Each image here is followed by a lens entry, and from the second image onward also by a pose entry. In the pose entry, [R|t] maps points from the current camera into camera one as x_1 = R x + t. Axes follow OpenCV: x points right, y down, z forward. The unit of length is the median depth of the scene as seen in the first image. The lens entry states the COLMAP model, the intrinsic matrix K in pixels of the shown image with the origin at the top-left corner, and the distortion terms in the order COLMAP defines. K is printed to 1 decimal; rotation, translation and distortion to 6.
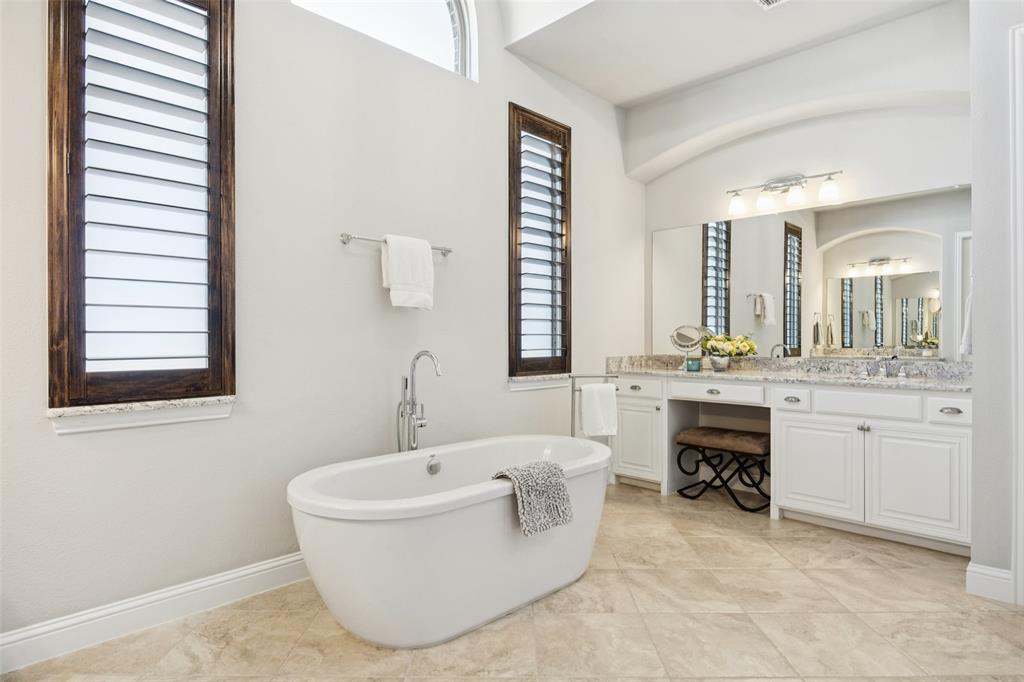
lens RADIAL K [[555.1, 0, 512.0], [0, 555.1, 341.0], [0, 0, 1]] dist [0.000050, -0.000025]
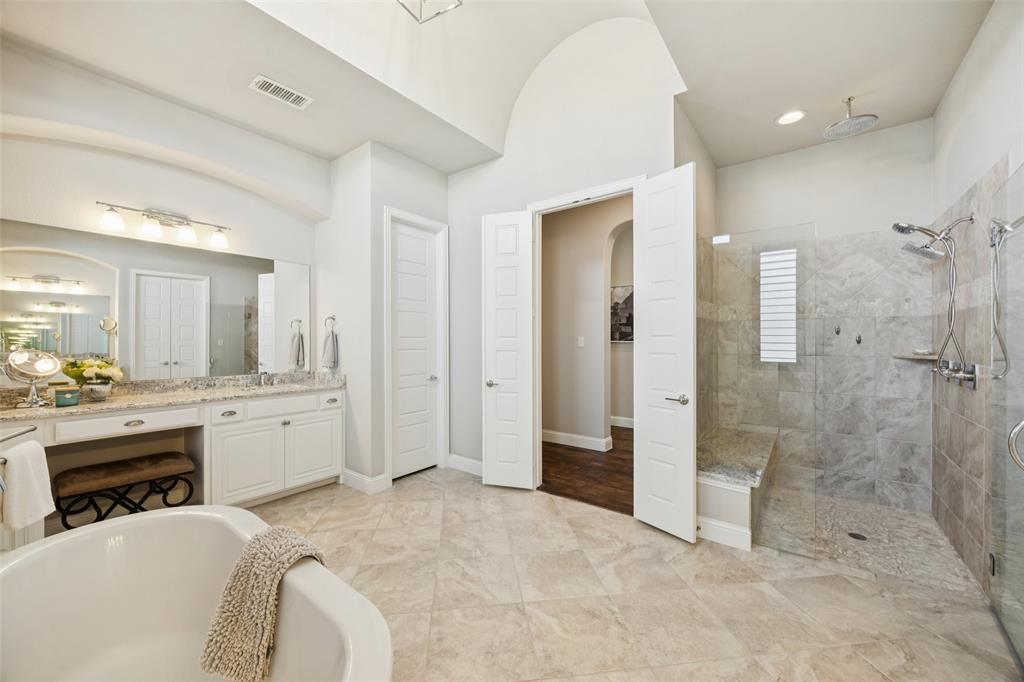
lens RADIAL K [[389.8, 0, 512.0], [0, 389.8, 341.0], [0, 0, 1]] dist [-0.000592, -0.000199]
pose [[-0.128737, 0.002567, 0.991675, -0.459204], [0.005309, 0.999984, -0.001899, -0.051639], [-0.991665, 0.005021, -0.128749, 0.576386]]
